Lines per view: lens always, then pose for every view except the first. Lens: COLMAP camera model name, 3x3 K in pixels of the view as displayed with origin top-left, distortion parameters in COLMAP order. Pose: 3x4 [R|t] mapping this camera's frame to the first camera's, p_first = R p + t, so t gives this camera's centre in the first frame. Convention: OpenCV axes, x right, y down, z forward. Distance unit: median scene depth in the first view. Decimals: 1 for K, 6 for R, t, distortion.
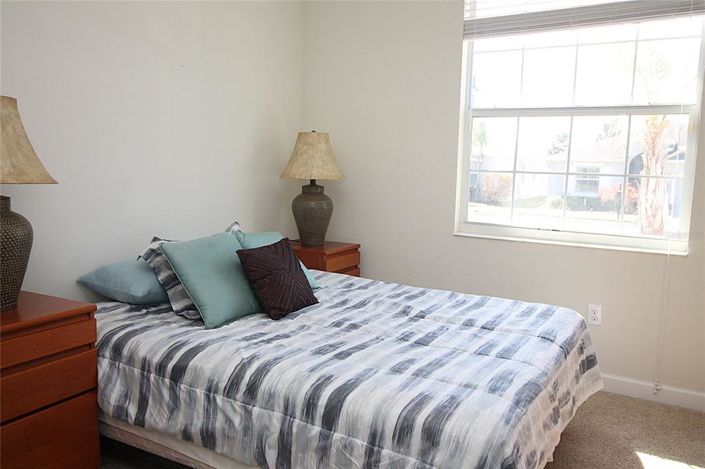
lens RADIAL K [[561.1, 0, 351.7], [0, 561.1, 217.6], [0, 0, 1]] dist [0.006974, -0.000783]
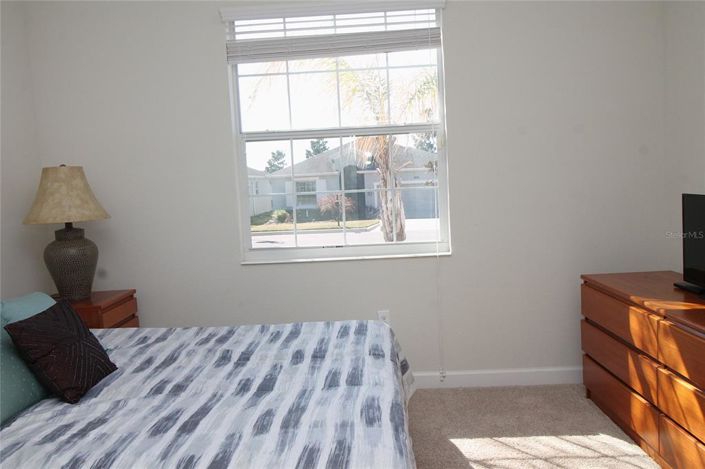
lens RADIAL K [[561.1, 0, 351.7], [0, 561.1, 217.6], [0, 0, 1]] dist [0.006974, -0.000783]
pose [[0.884946, -0.101760, 0.454440, -0.103719], [0.119195, 0.992822, -0.009797, -0.021703], [-0.450181, 0.062837, 0.890724, 0.075538]]
